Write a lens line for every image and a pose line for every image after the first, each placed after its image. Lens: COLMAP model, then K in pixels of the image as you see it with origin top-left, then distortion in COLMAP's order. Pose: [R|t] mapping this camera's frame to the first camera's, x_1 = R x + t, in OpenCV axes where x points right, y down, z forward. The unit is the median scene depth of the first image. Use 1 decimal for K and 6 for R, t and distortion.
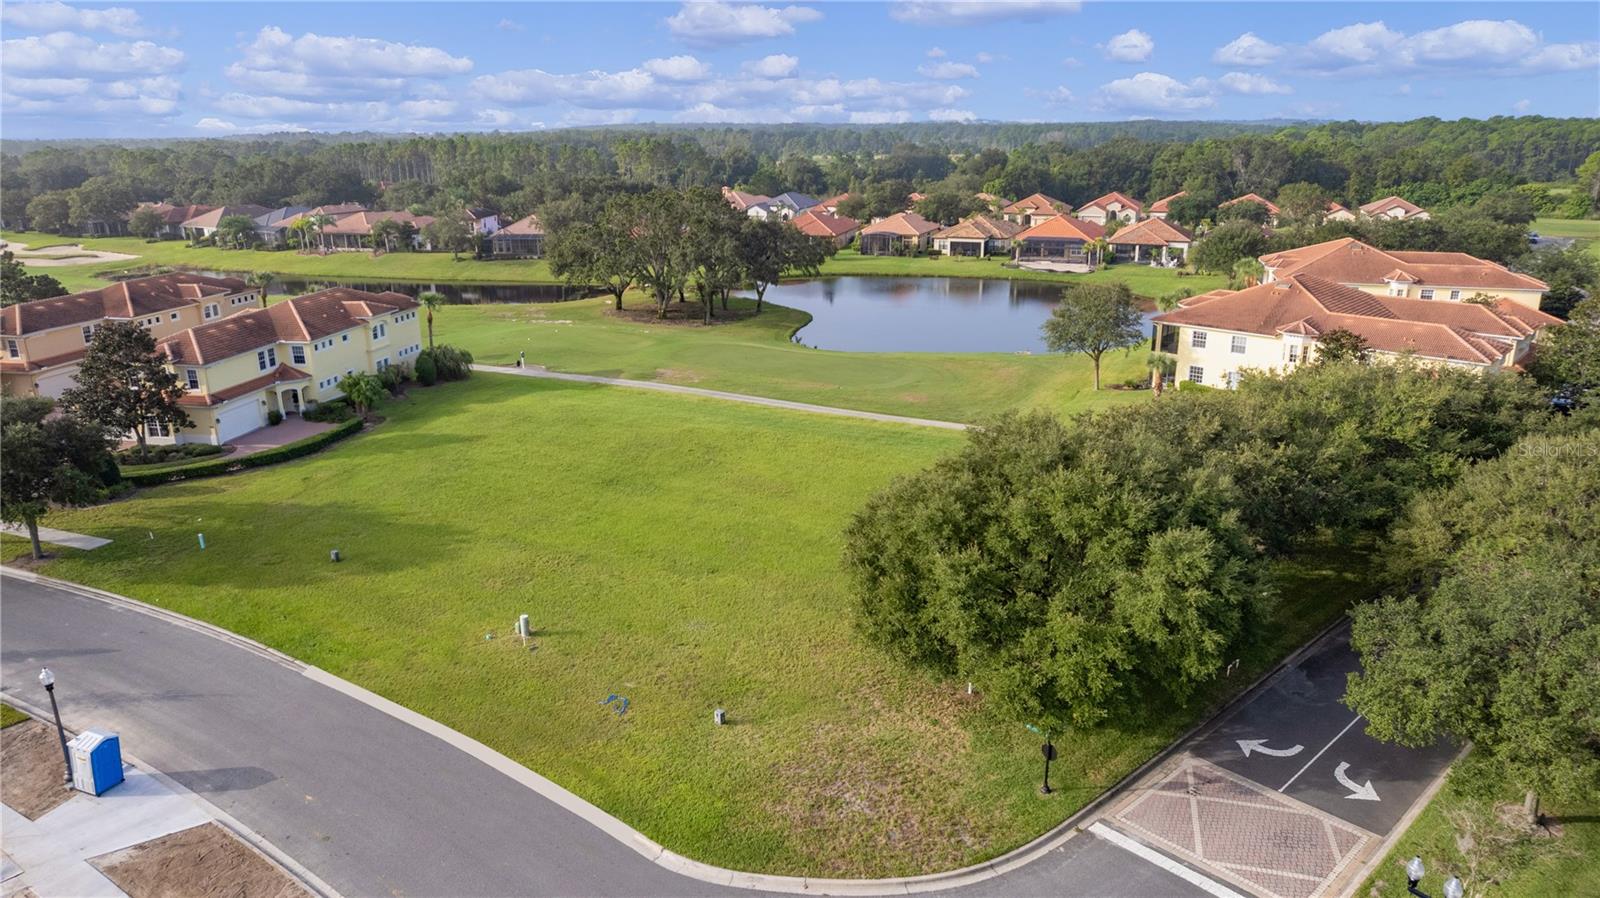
lens RADIAL K [[1029.7, 0, 797.1], [0, 1029.7, 443.1], [0, 0, 1]] dist [-0.077690, 0.070768]
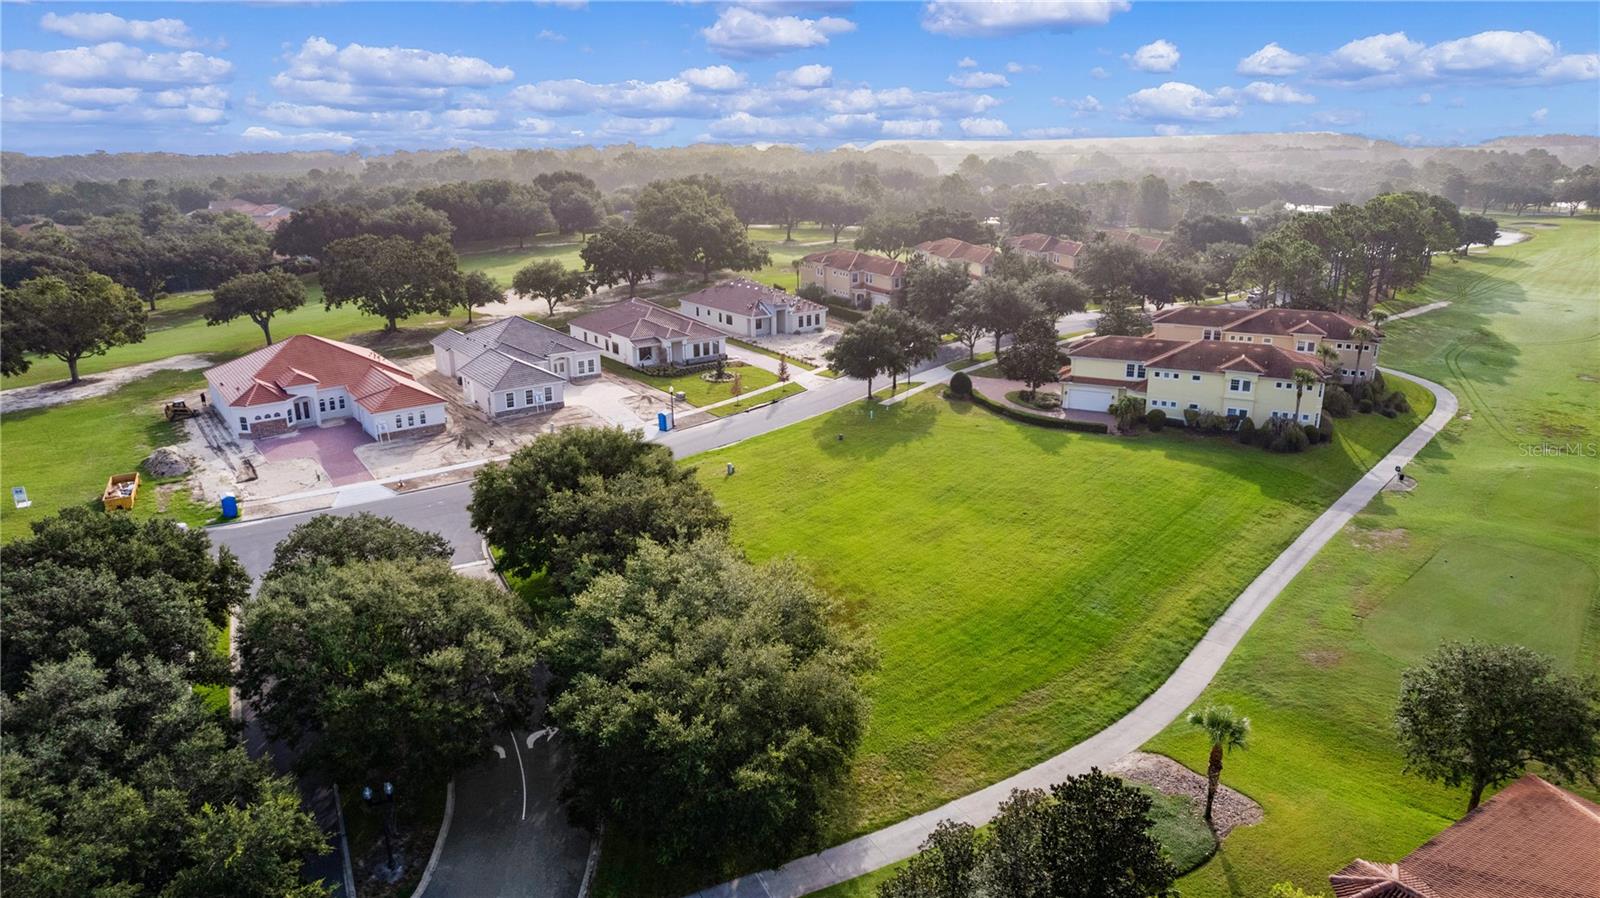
lens RADIAL K [[1029.7, 0, 797.1], [0, 1029.7, 443.1], [0, 0, 1]] dist [-0.077690, 0.070768]
pose [[-0.243691, 0.299022, -0.922605, 0.618055], [-0.275407, 0.890787, 0.361454, -0.253022], [0.929928, 0.342175, -0.134724, 0.535468]]
